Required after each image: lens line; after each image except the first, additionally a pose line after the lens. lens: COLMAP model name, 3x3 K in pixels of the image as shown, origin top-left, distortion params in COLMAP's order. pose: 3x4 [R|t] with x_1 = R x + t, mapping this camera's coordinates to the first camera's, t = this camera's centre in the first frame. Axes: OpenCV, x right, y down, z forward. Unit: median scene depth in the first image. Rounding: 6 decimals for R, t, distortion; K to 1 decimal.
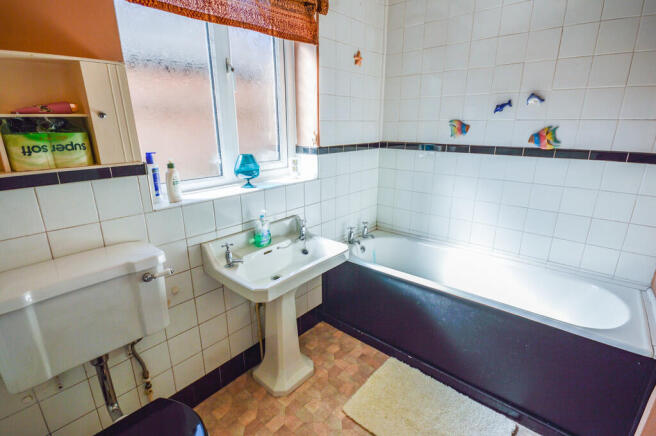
lens RADIAL K [[328.0, 0, 324.8], [0, 328.0, 222.9], [0, 0, 1]] dist [0.001732, -0.001926]
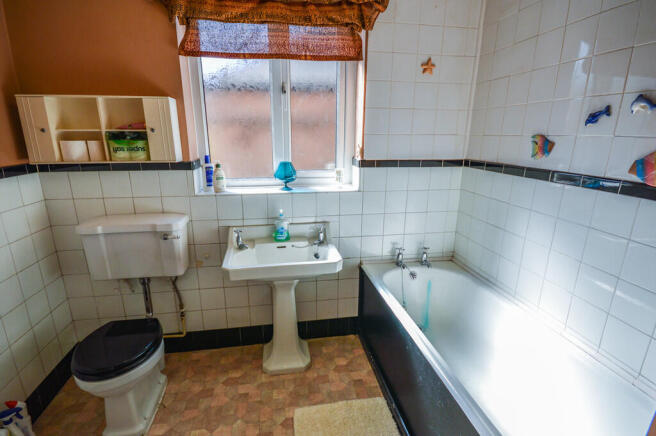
lens RADIAL K [[328.0, 0, 324.8], [0, 328.0, 222.9], [0, 0, 1]] dist [0.001732, -0.001926]
pose [[0.759359, 0.180548, -0.625120, 0.610252], [-0.197765, 0.979323, 0.042616, -0.068614], [0.619889, 0.091266, 0.779364, 0.178778]]
